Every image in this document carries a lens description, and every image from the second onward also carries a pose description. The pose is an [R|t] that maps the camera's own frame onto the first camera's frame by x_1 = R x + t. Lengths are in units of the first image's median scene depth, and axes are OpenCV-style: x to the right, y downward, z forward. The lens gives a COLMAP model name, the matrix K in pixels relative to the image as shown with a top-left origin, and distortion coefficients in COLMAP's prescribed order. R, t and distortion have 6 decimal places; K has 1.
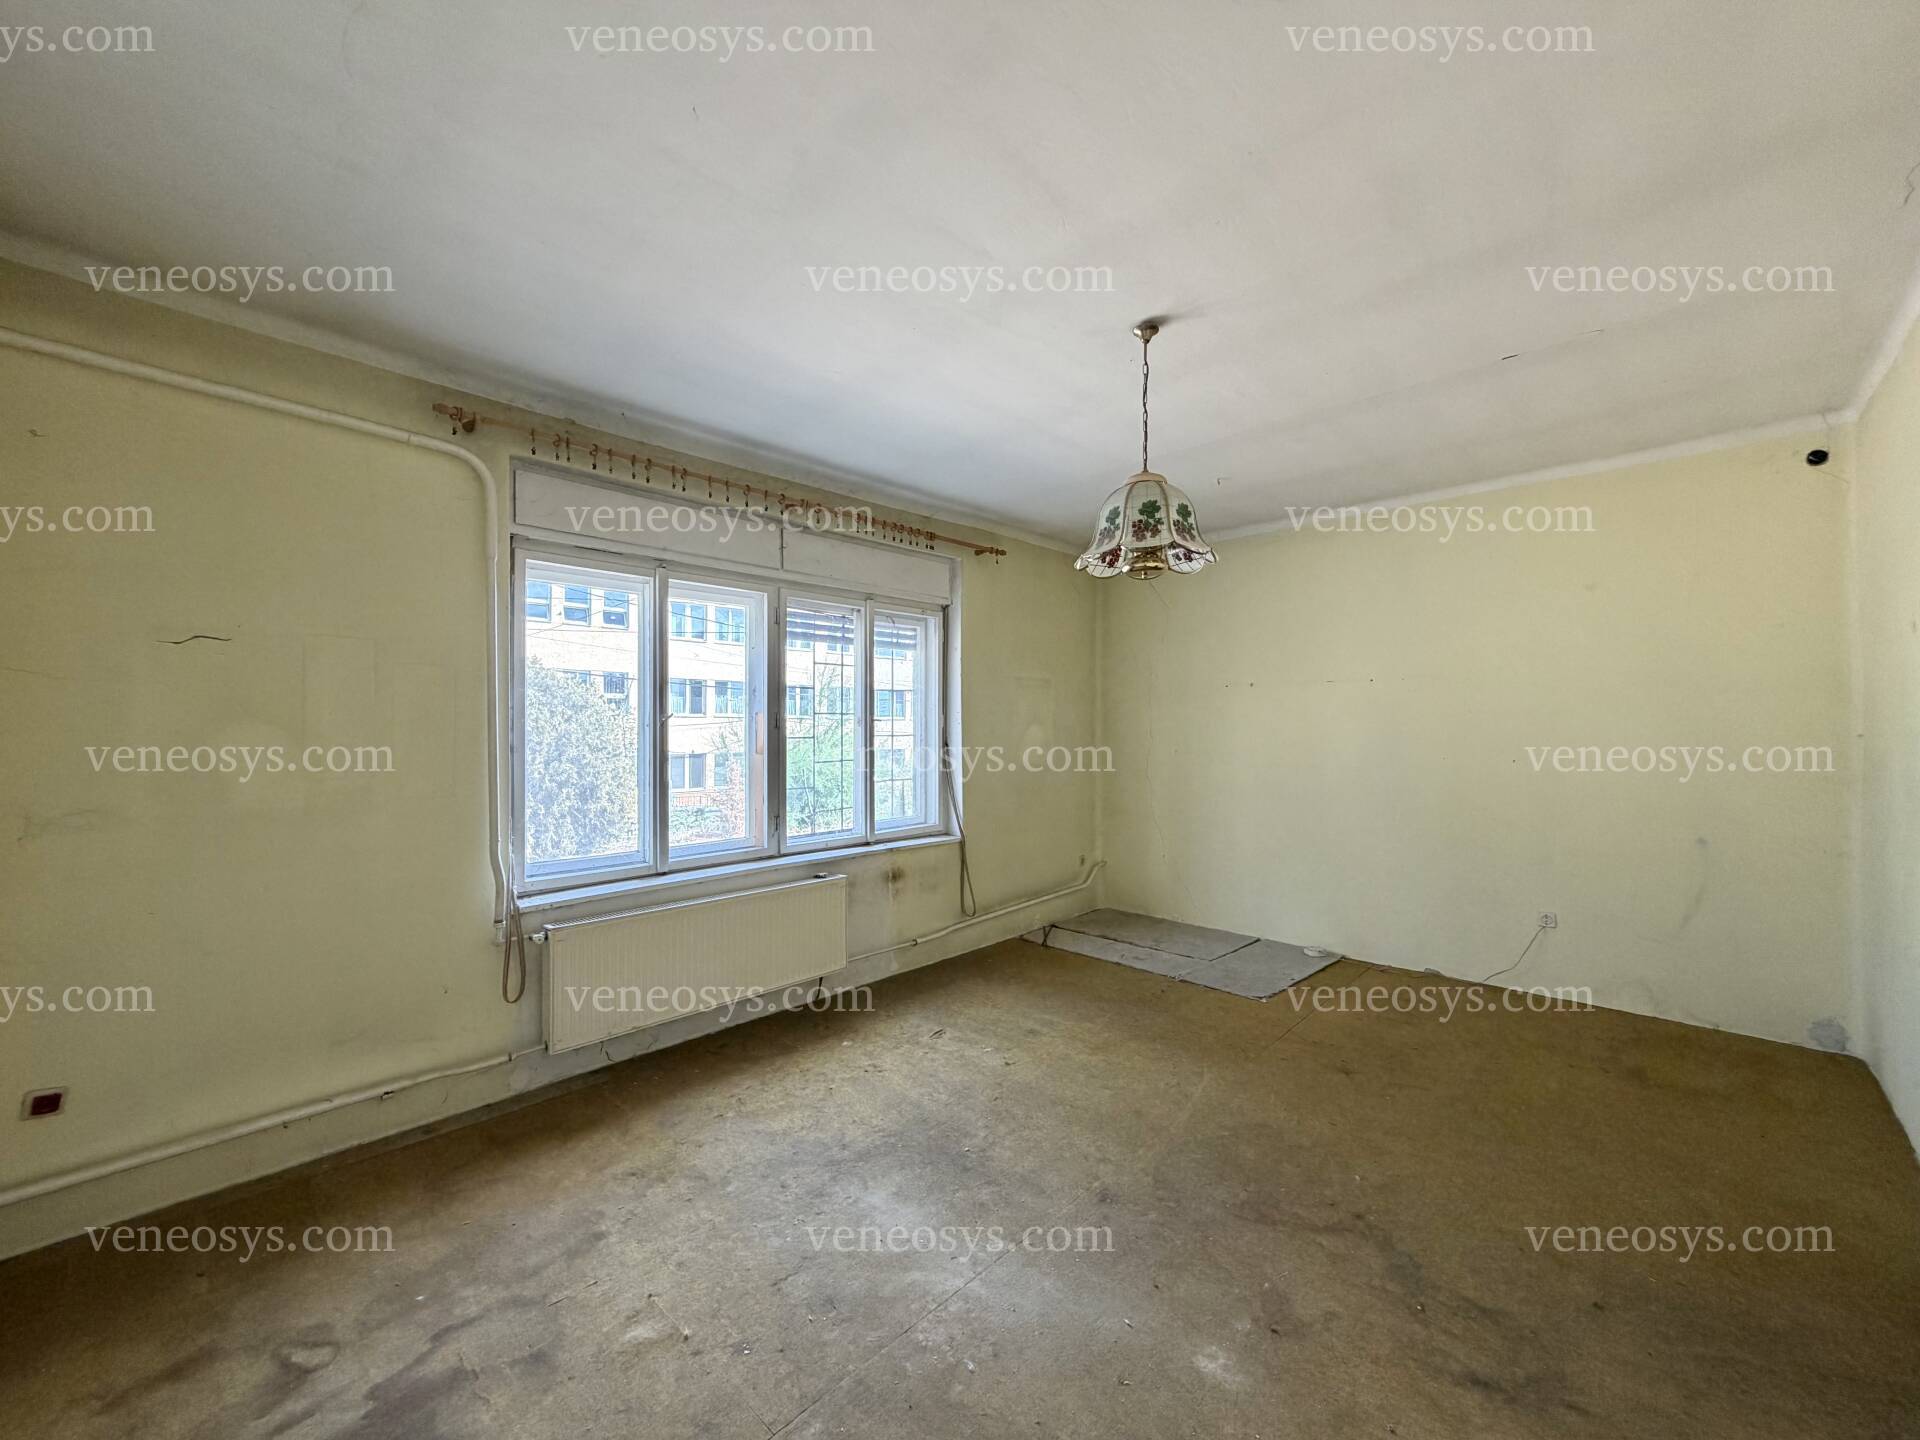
lens RADIAL K [[764.1, 0, 943.6], [0, 764.1, 721.9], [0, 0, 1]] dist [-0.001338, 0.000368]
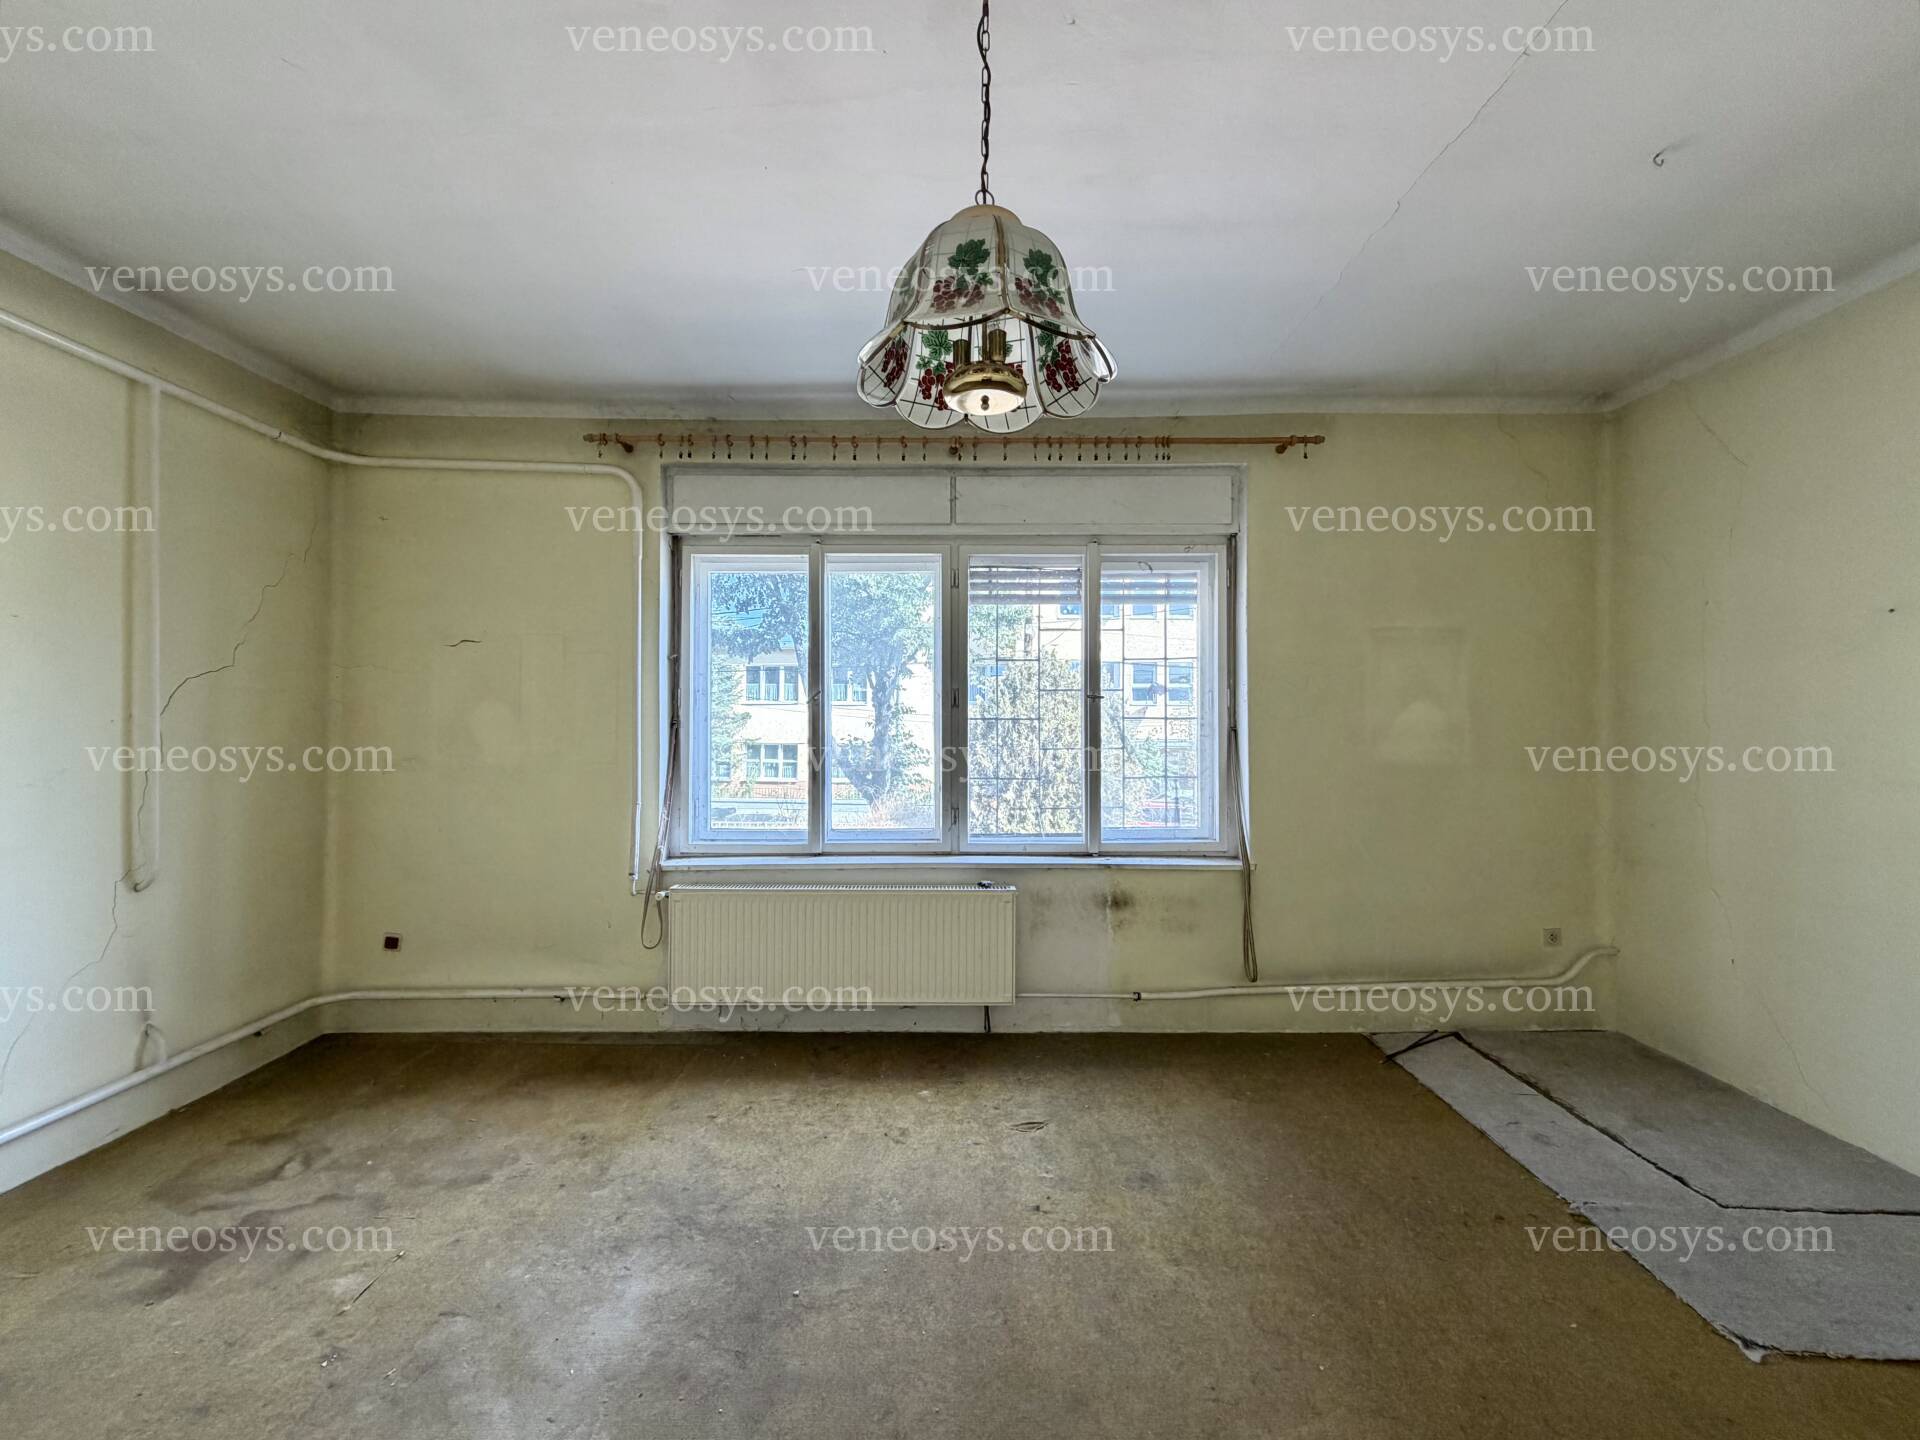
lens RADIAL K [[764.1, 0, 948.2], [0, 764.1, 713.2], [0, 0, 1]] dist [-0.001338, 0.000368]
pose [[0.694032, -0.003718, -0.719935, 0.469116], [0.002818, 0.999993, -0.002448, 0.020554], [0.719939, -0.000330, 0.694037, 0.452318]]
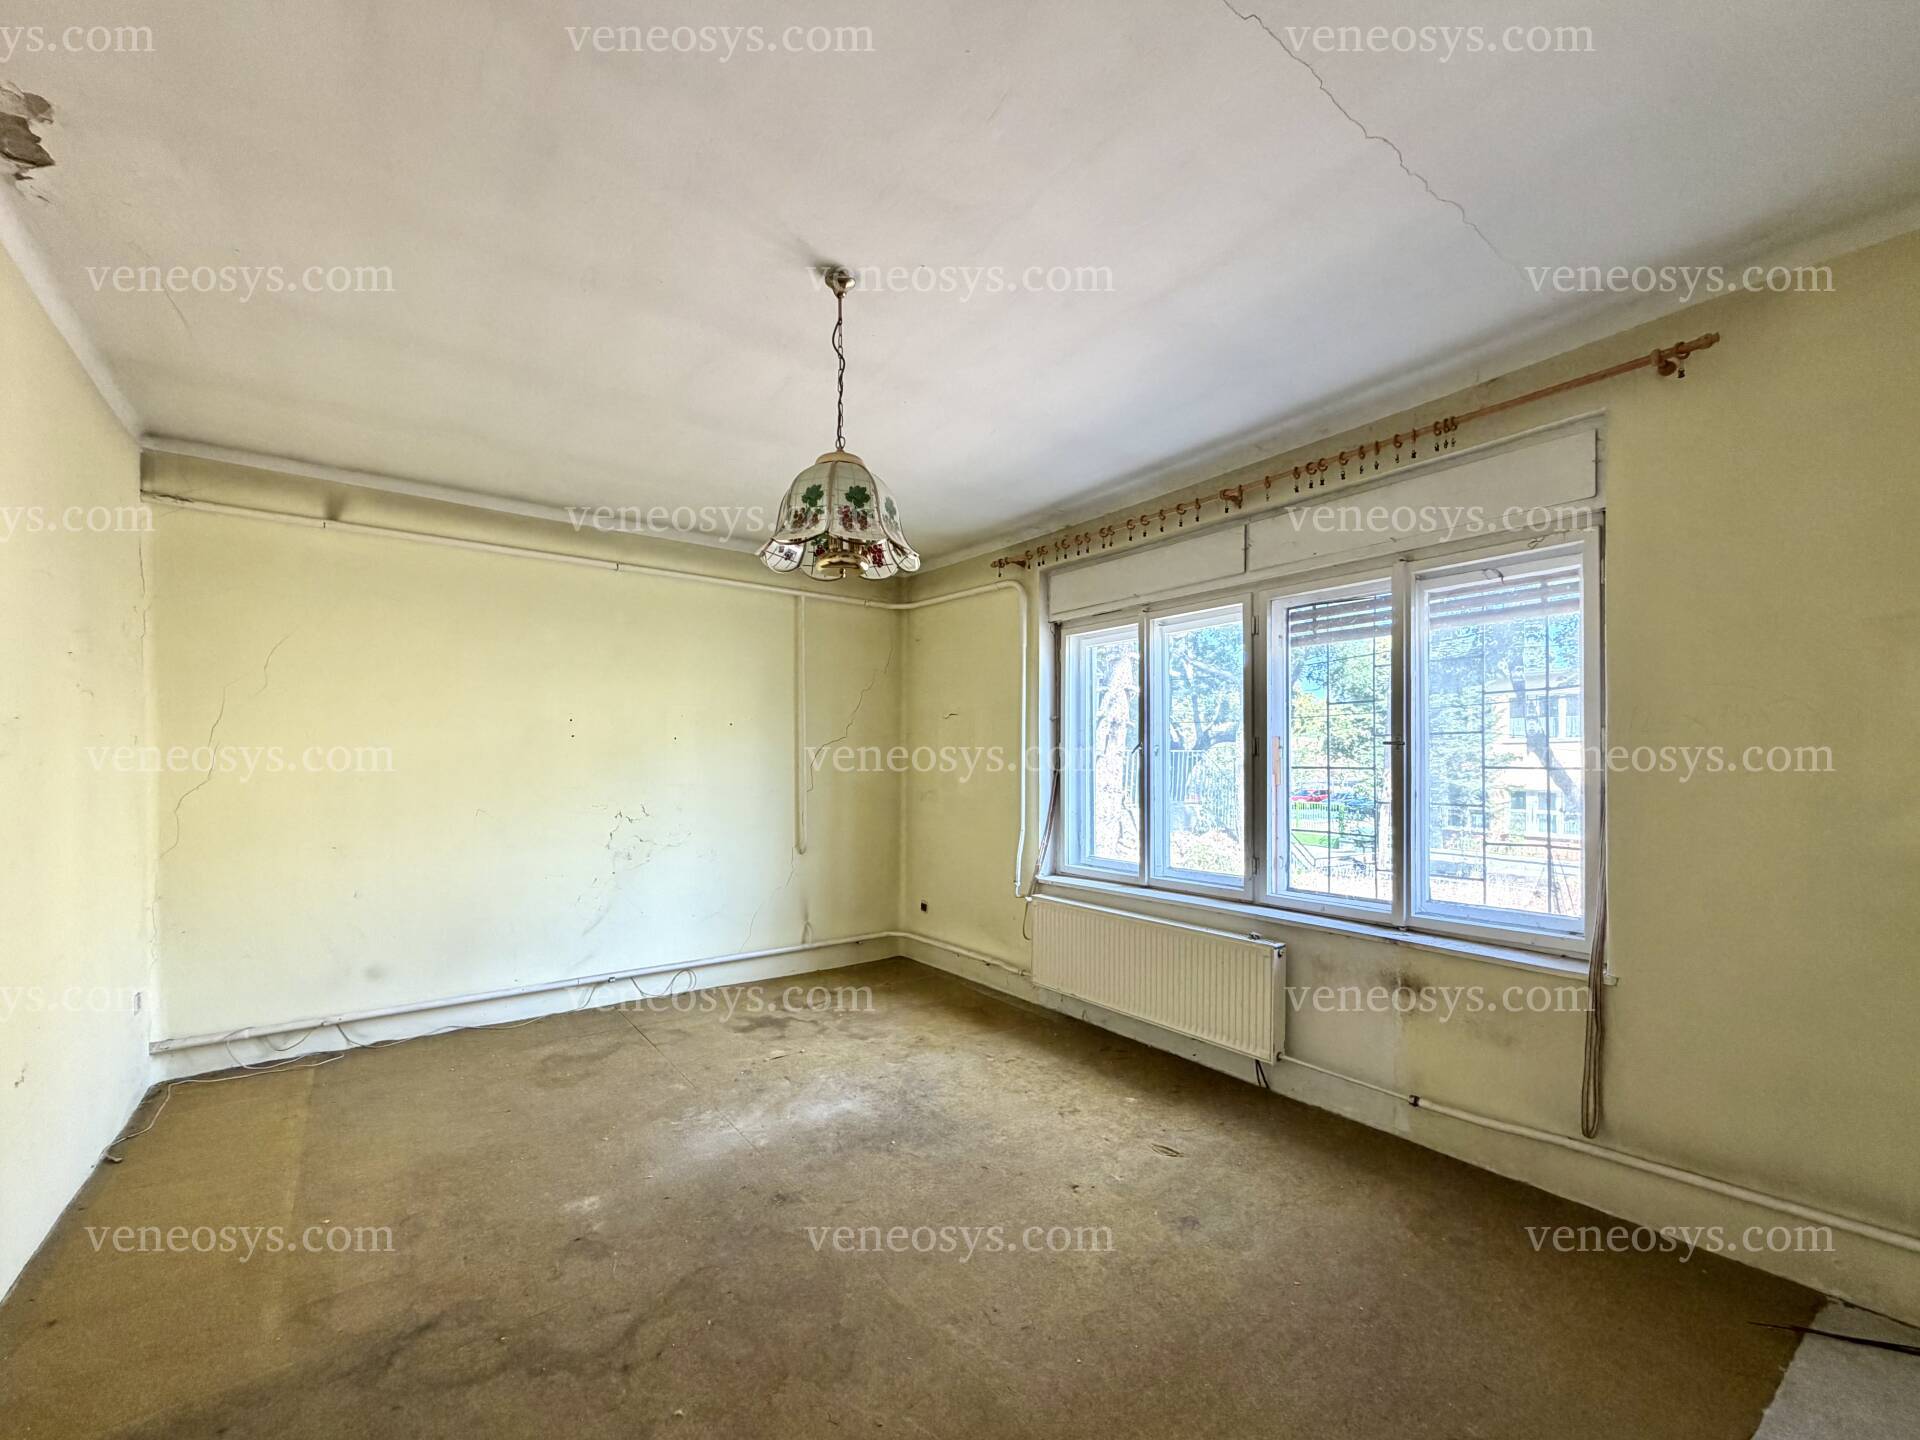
lens RADIAL K [[764.1, 0, 948.4], [0, 764.1, 764.0], [0, 0, 1]] dist [-0.001338, 0.000368]
pose [[-0.155629, 0.005598, -0.987800, 0.800191], [0.008005, 0.999958, 0.004405, 0.012986], [0.987783, -0.007222, -0.155667, 0.919037]]
